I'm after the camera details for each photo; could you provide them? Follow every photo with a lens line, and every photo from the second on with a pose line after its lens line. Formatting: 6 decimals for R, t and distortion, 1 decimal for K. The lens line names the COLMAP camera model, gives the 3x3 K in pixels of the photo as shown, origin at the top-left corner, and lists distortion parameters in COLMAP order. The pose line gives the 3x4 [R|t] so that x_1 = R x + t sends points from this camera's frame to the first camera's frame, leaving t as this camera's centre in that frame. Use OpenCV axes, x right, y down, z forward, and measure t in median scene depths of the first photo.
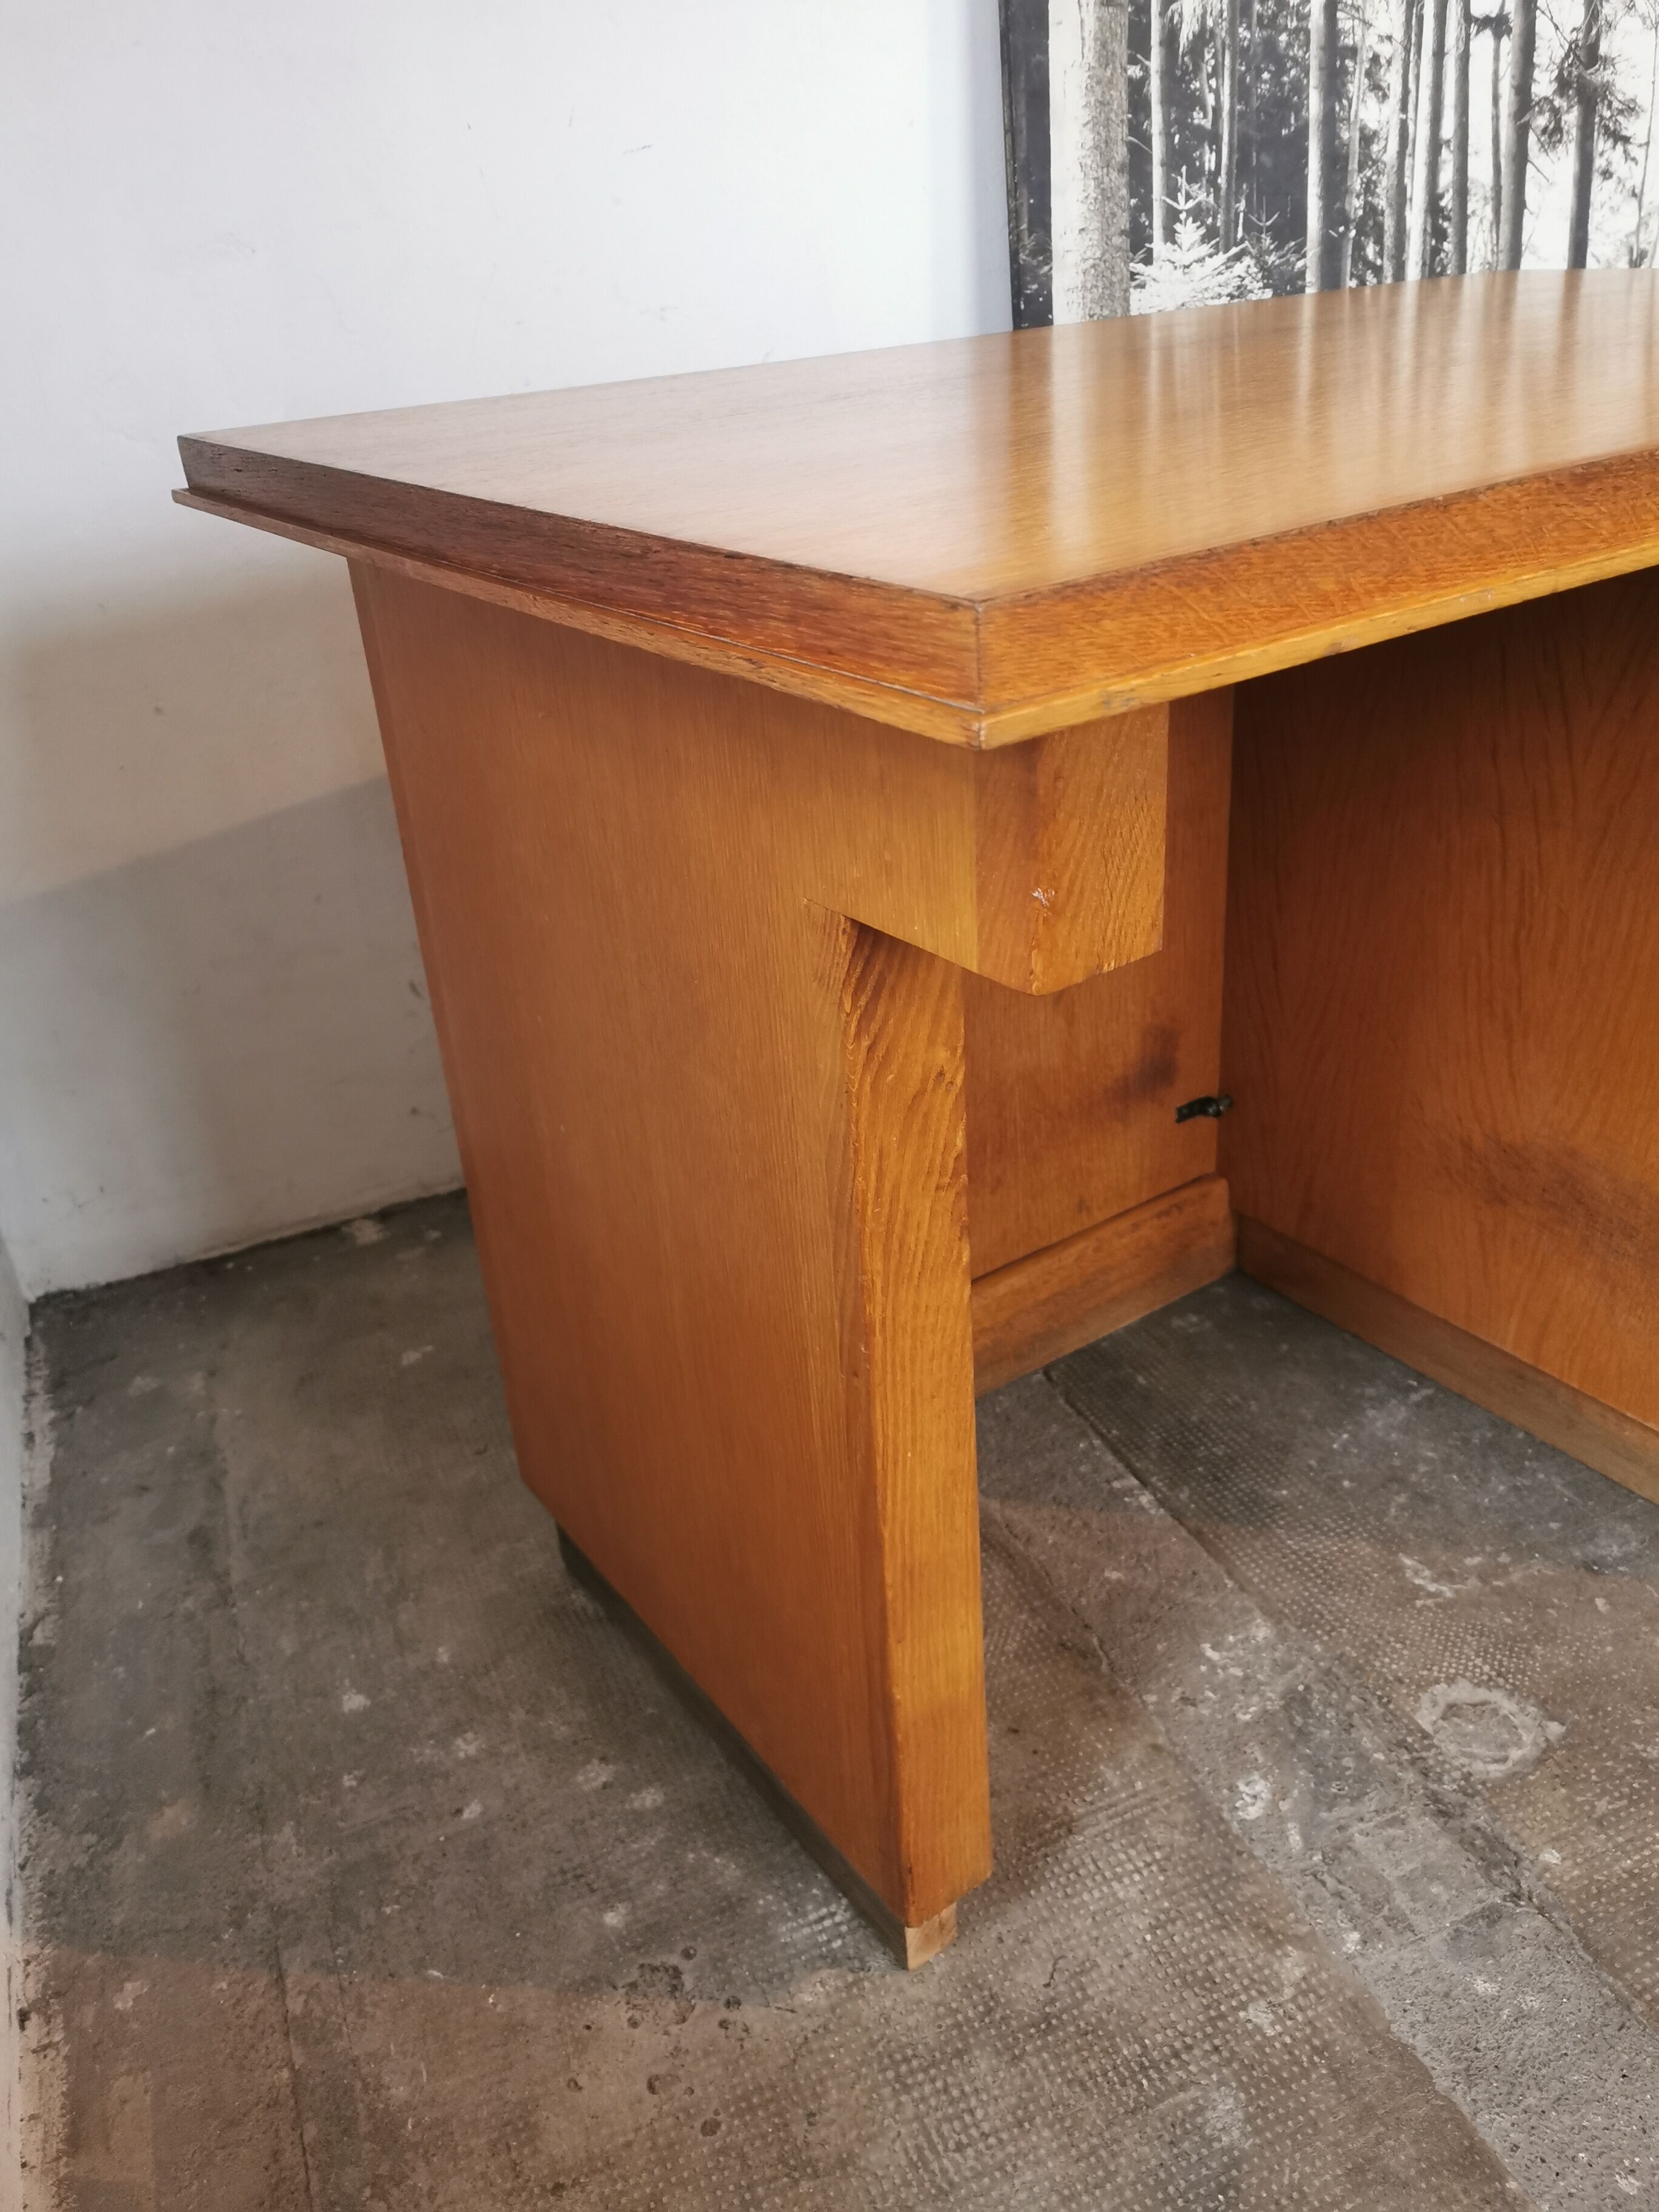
lens RADIAL K [[1726.3, 0, 829.3], [0, 1726.3, 1084.8], [0, 0, 1]] dist [0.060215, -0.089519]
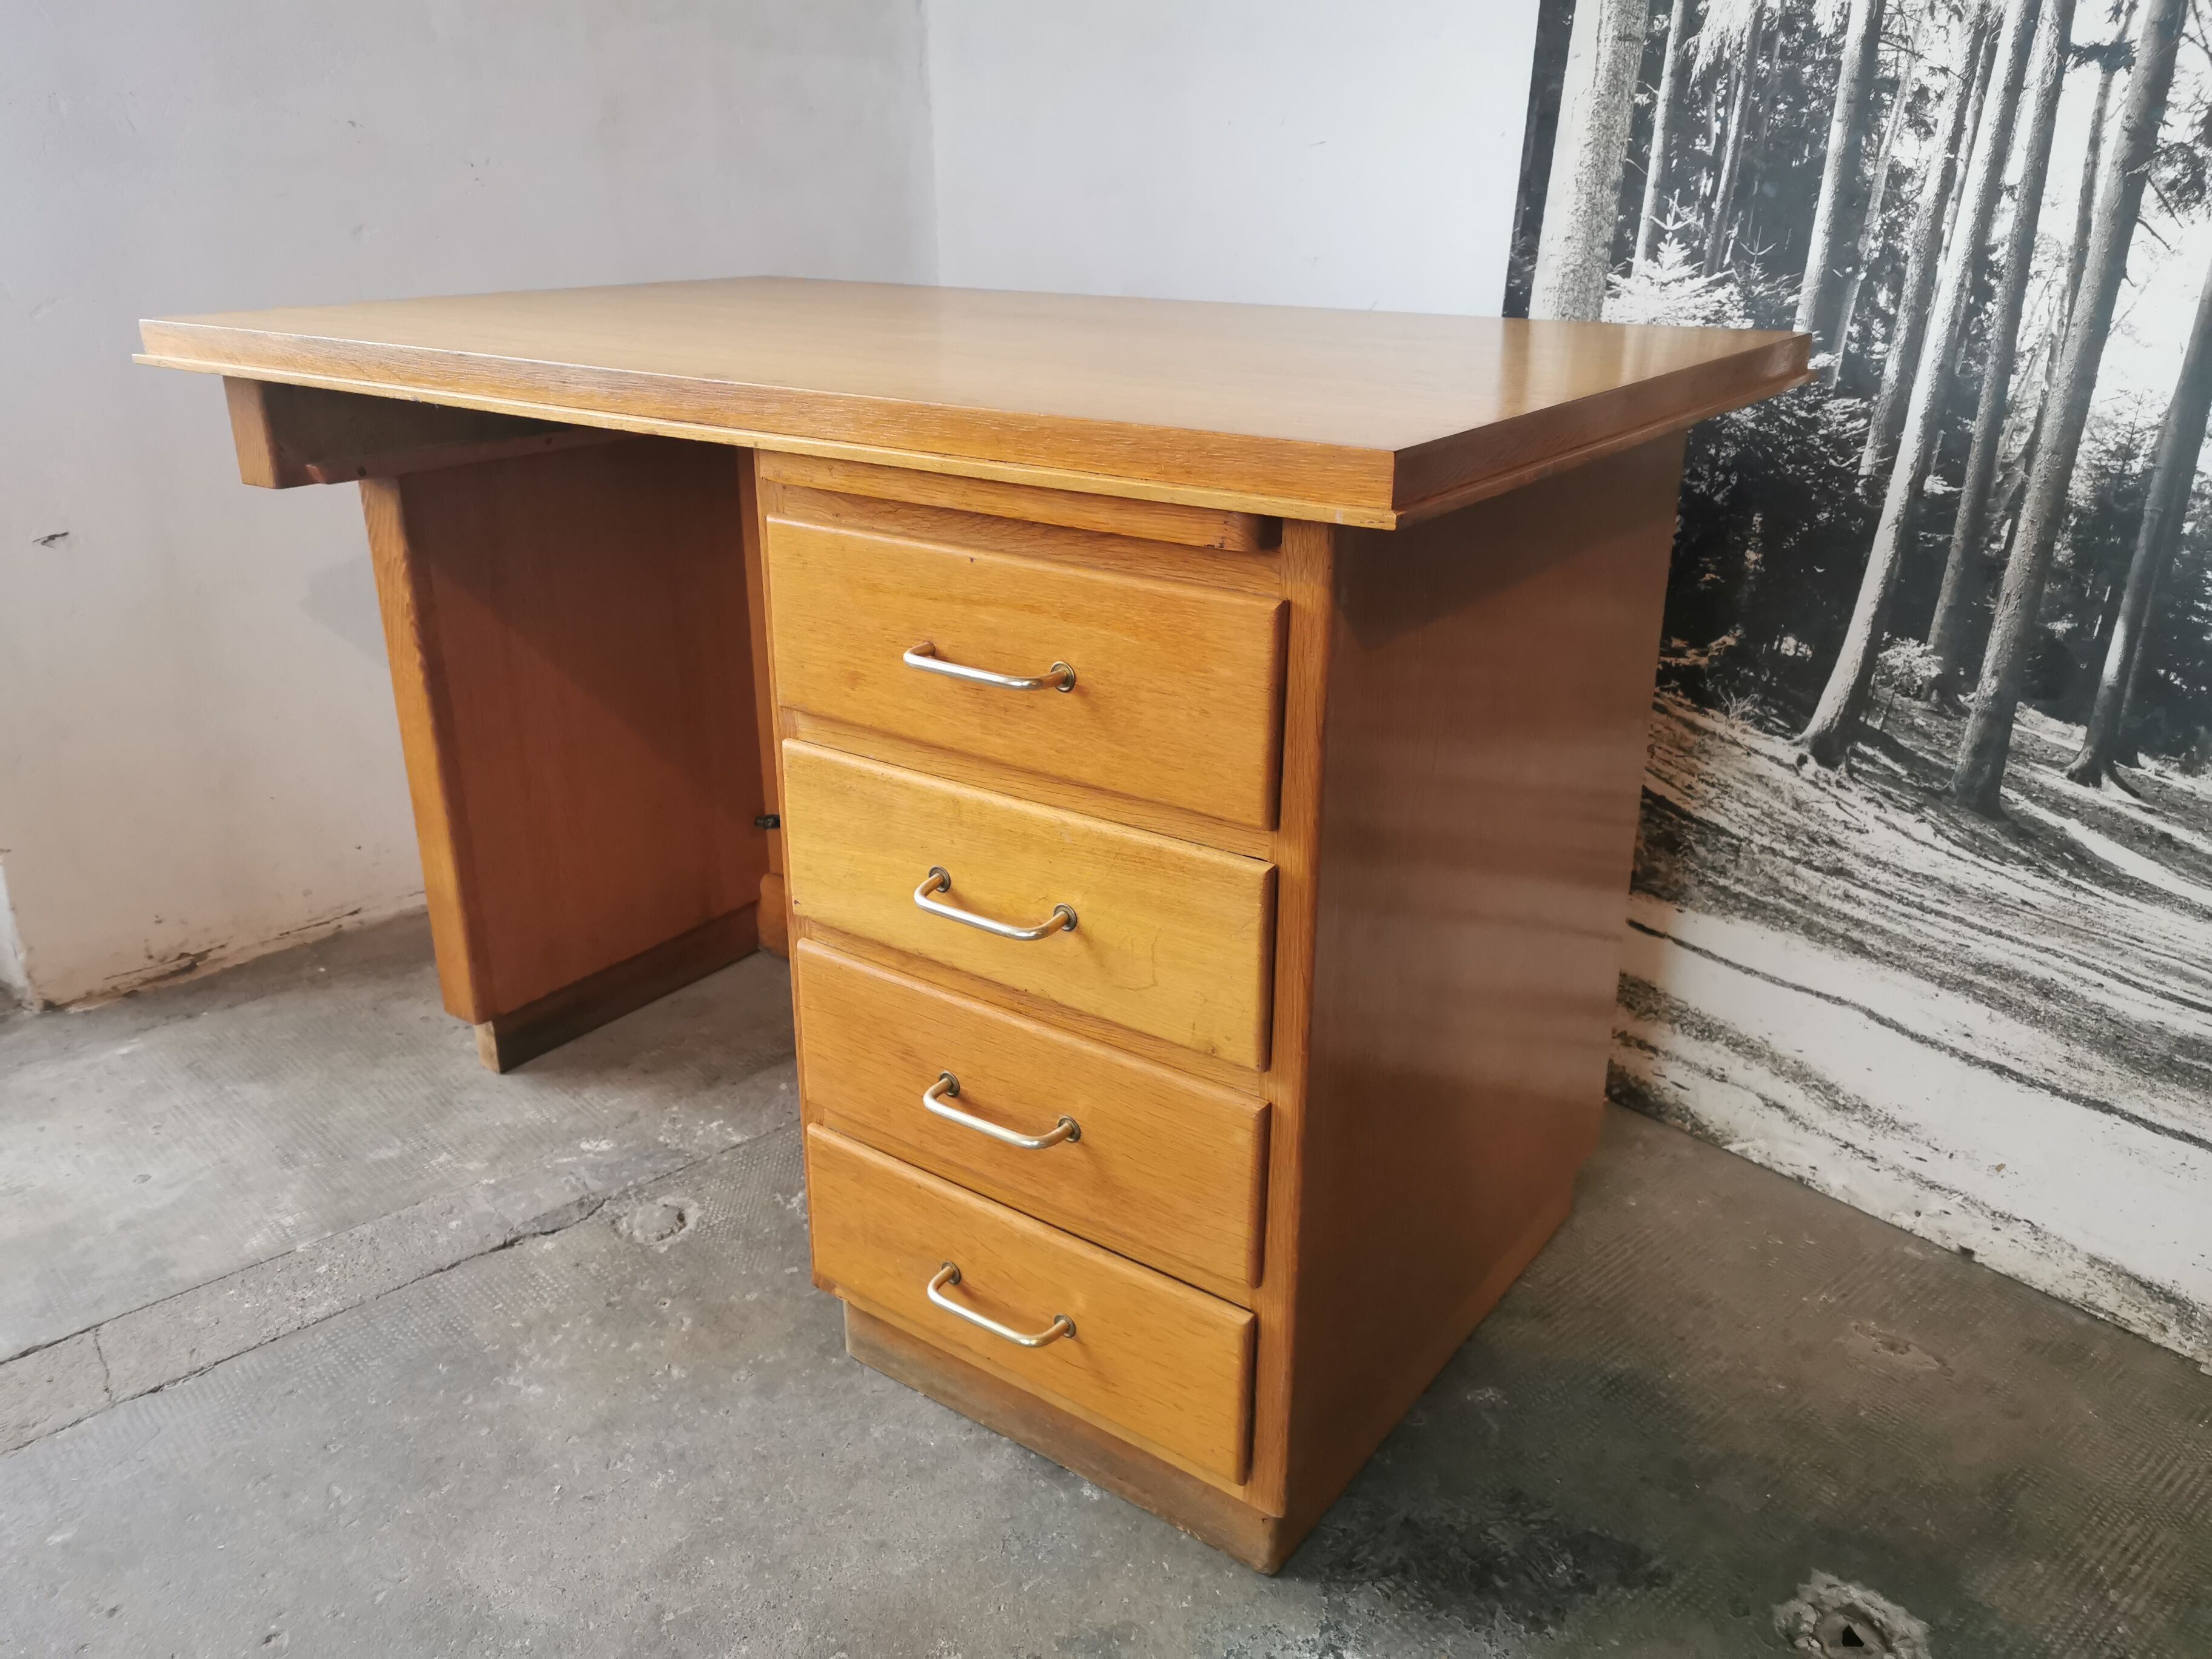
lens RADIAL K [[1726.3, 0, 1116.3], [0, 1726.3, 828.2], [0, 0, 1]] dist [0.060215, -0.089519]
pose [[0.332963, 0.401573, -0.853156, 1.457367], [-0.448005, 0.863511, 0.231604, -0.385257], [0.829715, 0.305103, 0.467423, 0.481393]]
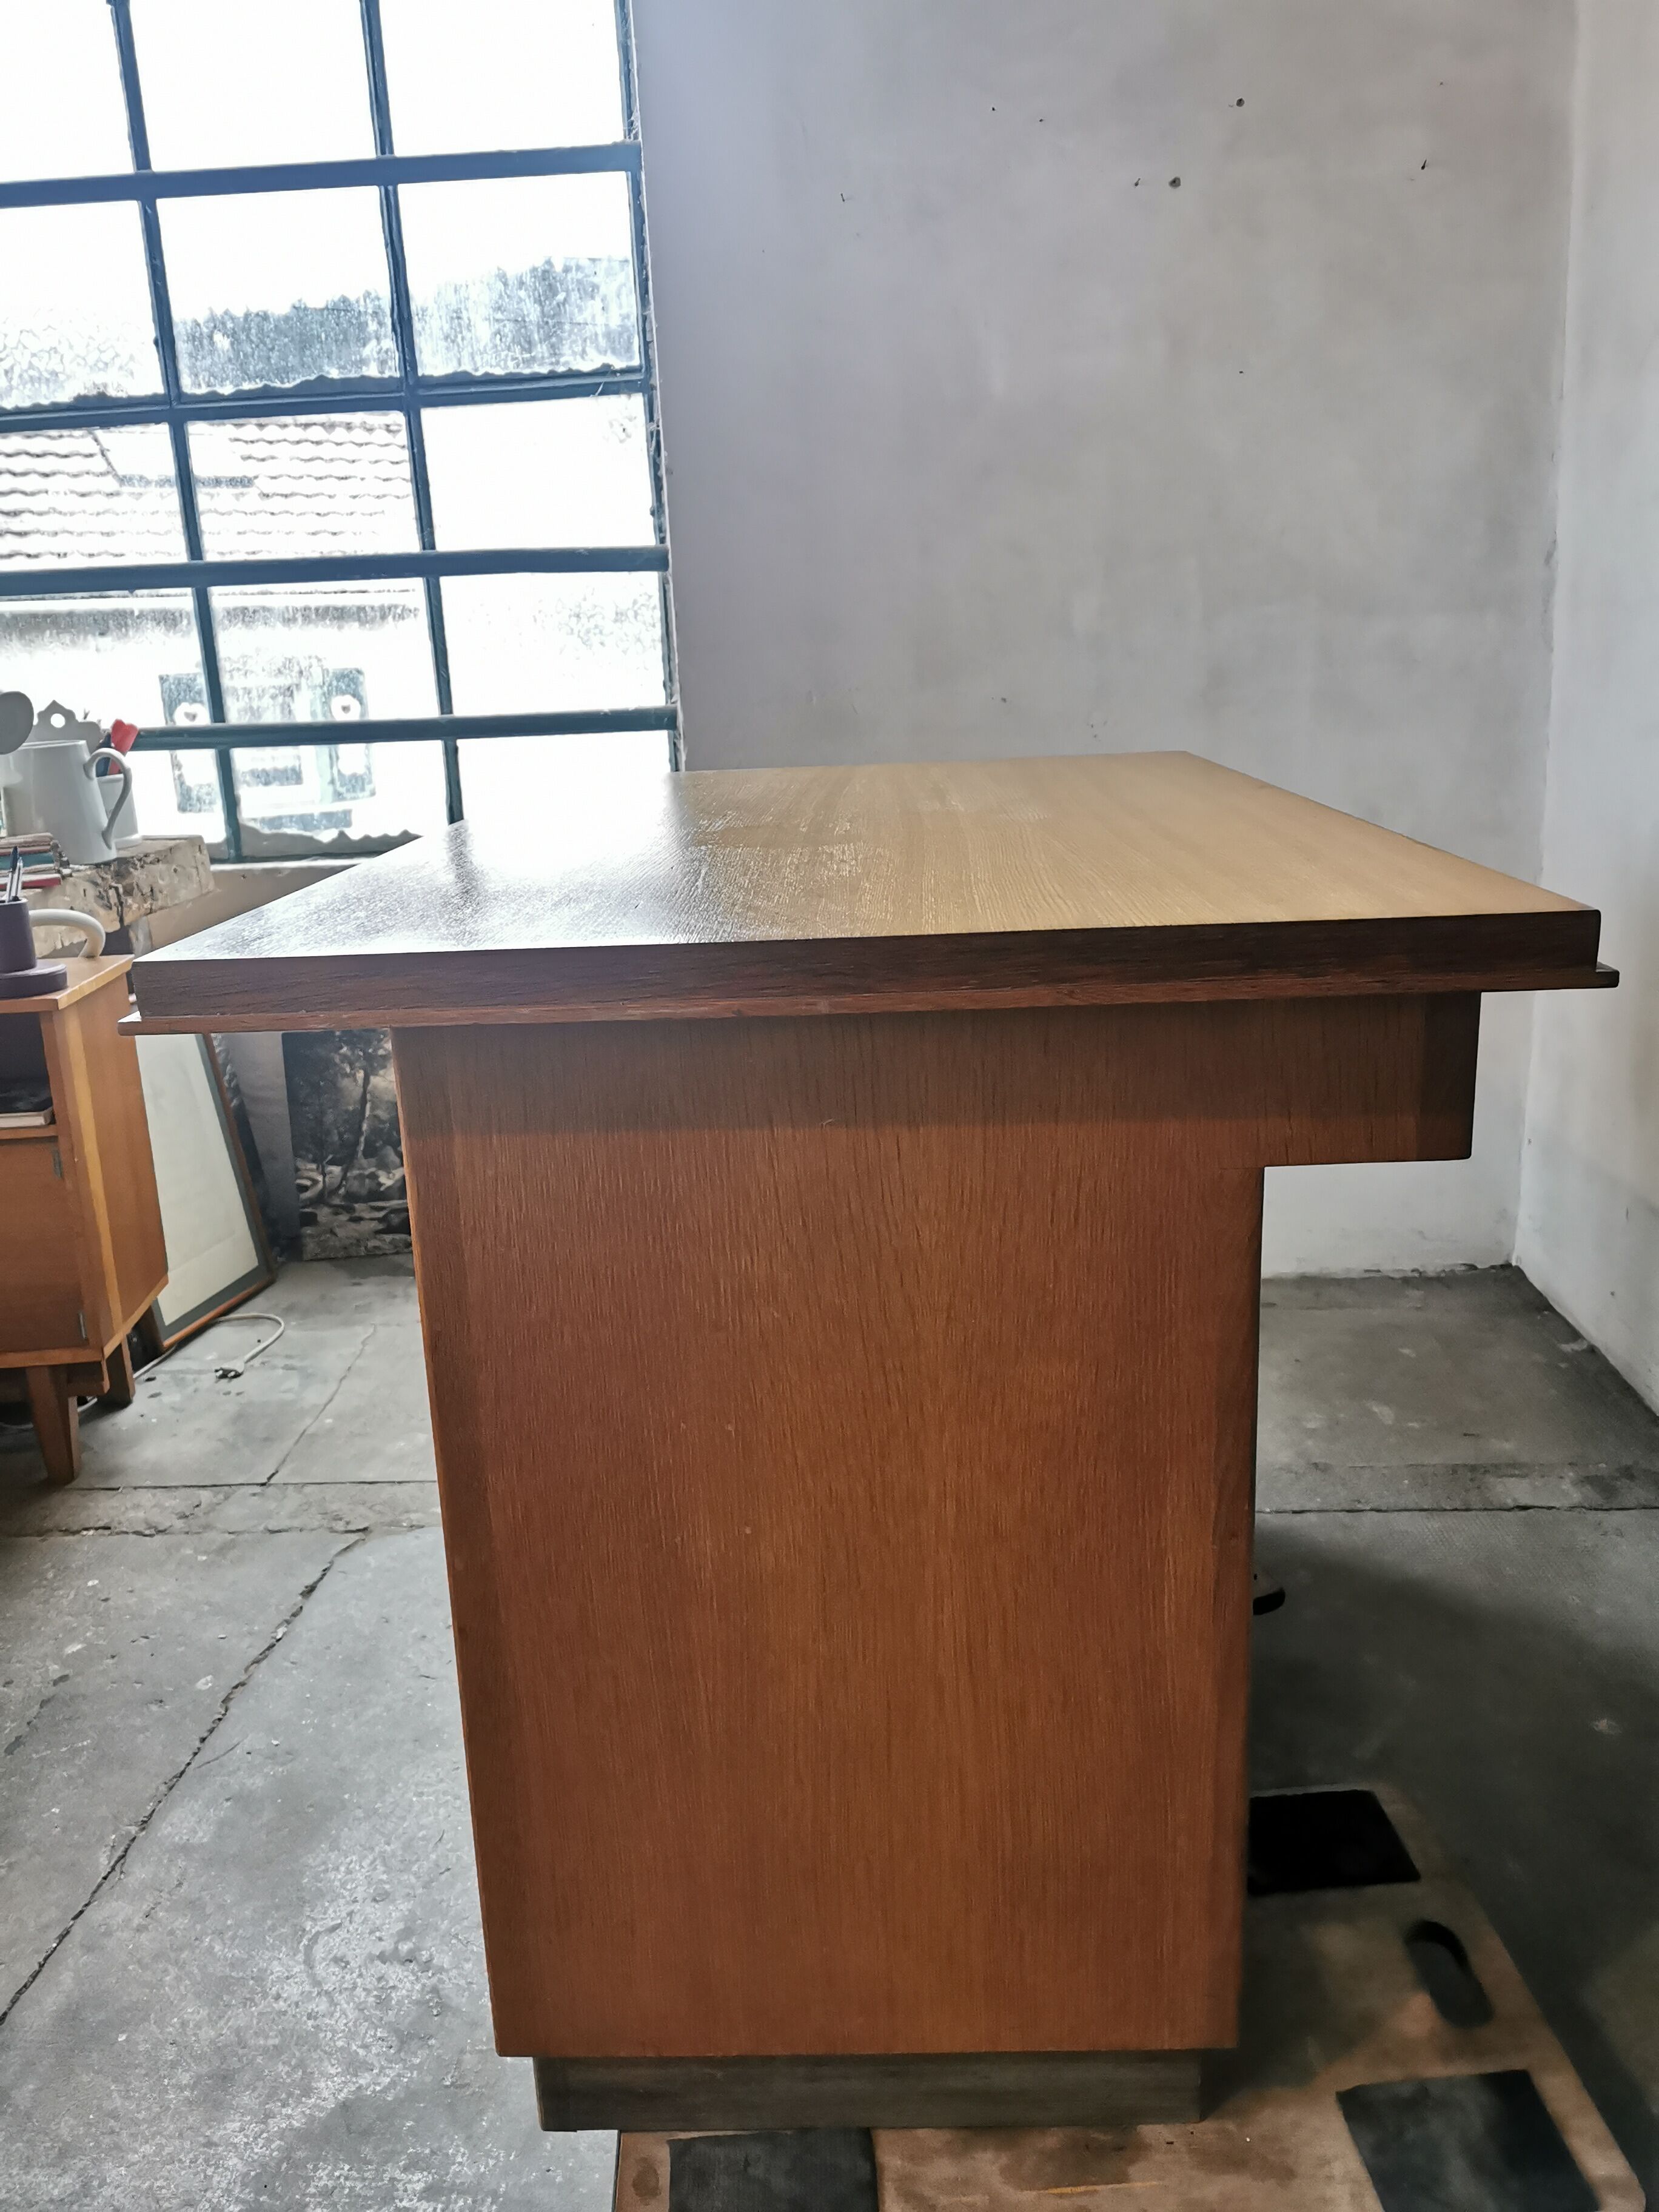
lens RADIAL K [[1726.3, 0, 829.4], [0, 1726.3, 1088.1], [0, 0, 1]] dist [0.060215, -0.089519]
pose [[-0.439674, 0.306088, -0.844391, 1.667625], [-0.334962, 0.816429, 0.470366, -0.810112], [0.833359, 0.489647, -0.256435, 1.060761]]
